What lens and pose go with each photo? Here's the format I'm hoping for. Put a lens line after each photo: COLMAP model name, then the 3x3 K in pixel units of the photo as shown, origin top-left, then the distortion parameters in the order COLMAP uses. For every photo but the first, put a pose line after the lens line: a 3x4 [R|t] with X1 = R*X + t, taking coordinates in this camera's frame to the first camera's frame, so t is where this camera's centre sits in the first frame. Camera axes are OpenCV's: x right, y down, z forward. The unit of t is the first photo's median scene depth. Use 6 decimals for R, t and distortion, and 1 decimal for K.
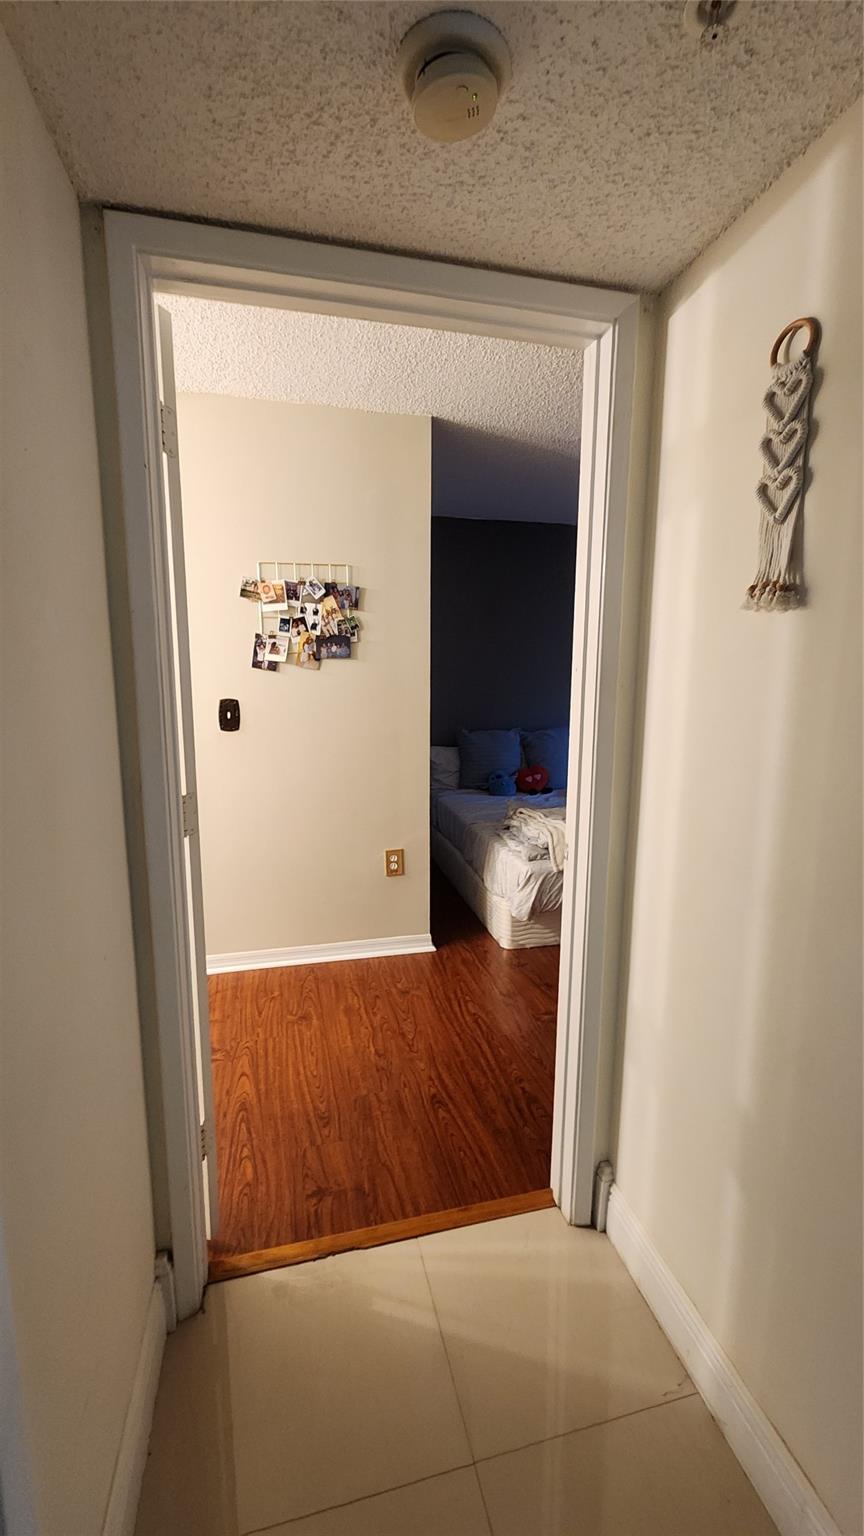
lens RADIAL K [[634.5, 0, 433.9], [0, 634.5, 766.9], [0, 0, 1]] dist [0.000267, 0.000327]
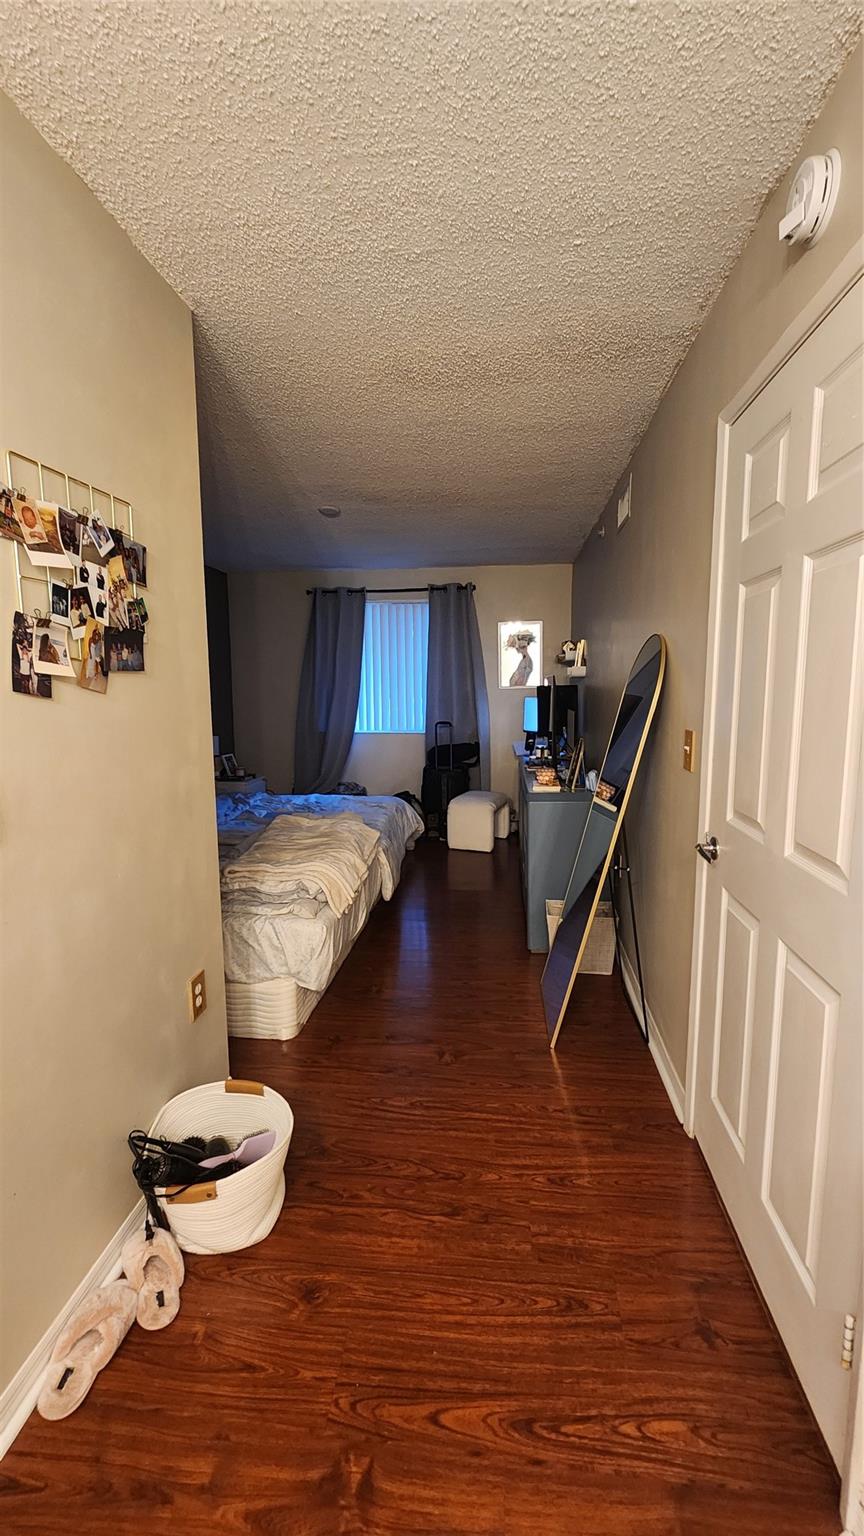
lens RADIAL K [[634.5, 0, 433.9], [0, 634.5, 766.9], [0, 0, 1]] dist [0.000267, 0.000327]
pose [[0.349571, -0.130479, 0.927780, -0.594106], [0.162656, 0.983670, 0.077053, -0.092507], [-0.922682, 0.123974, 0.365086, 0.585475]]
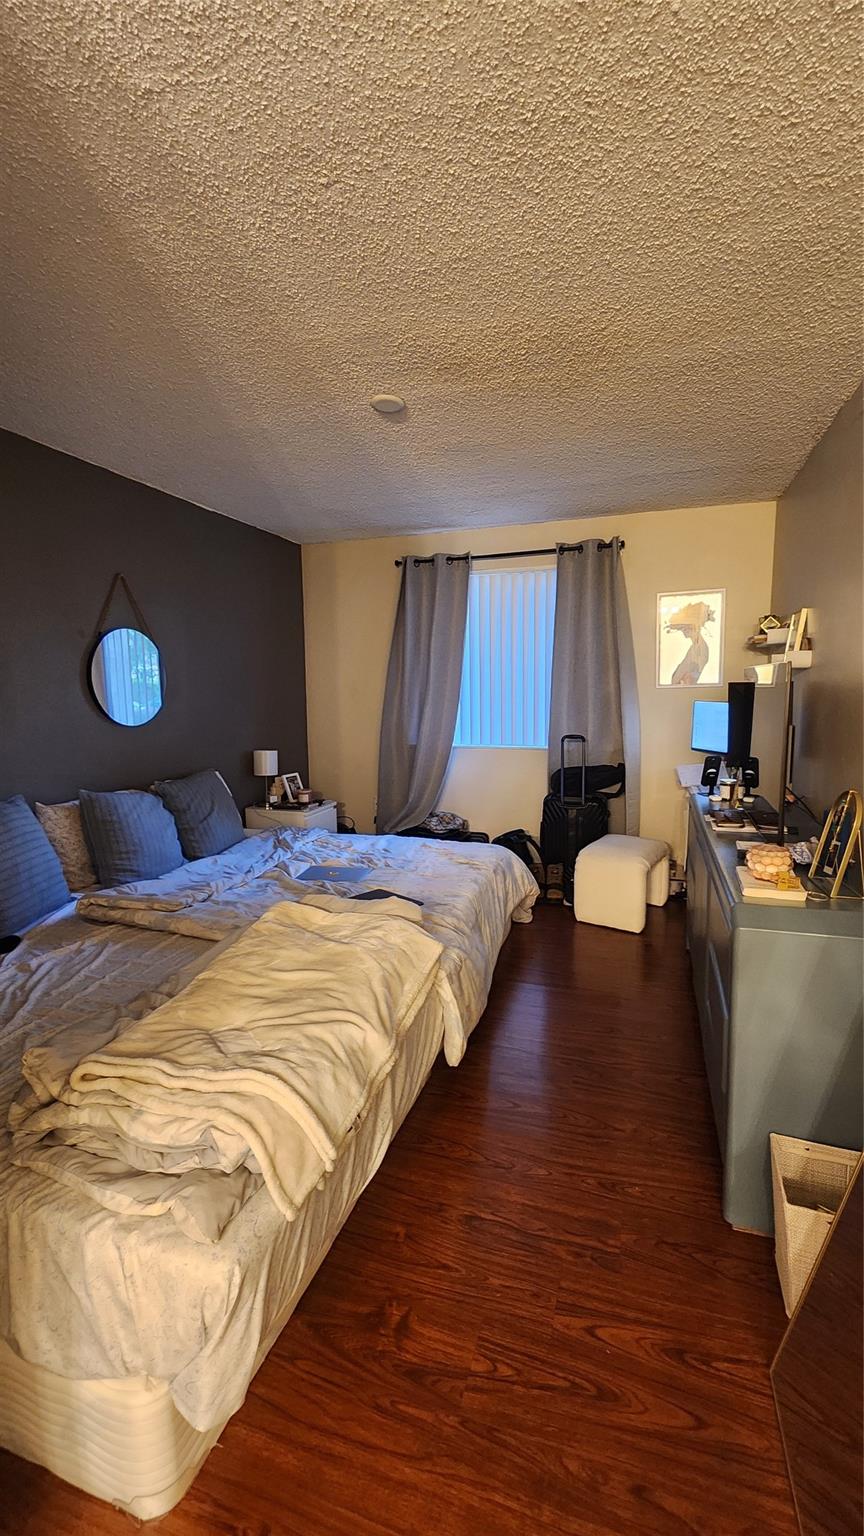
lens RADIAL K [[634.5, 0, 433.9], [0, 634.5, 766.9], [0, 0, 1]] dist [0.000267, 0.000327]
pose [[0.541301, -0.120300, 0.832178, -0.048609], [0.153244, 0.987251, 0.043038, -0.112797], [-0.826746, 0.104230, 0.552835, 0.756923]]
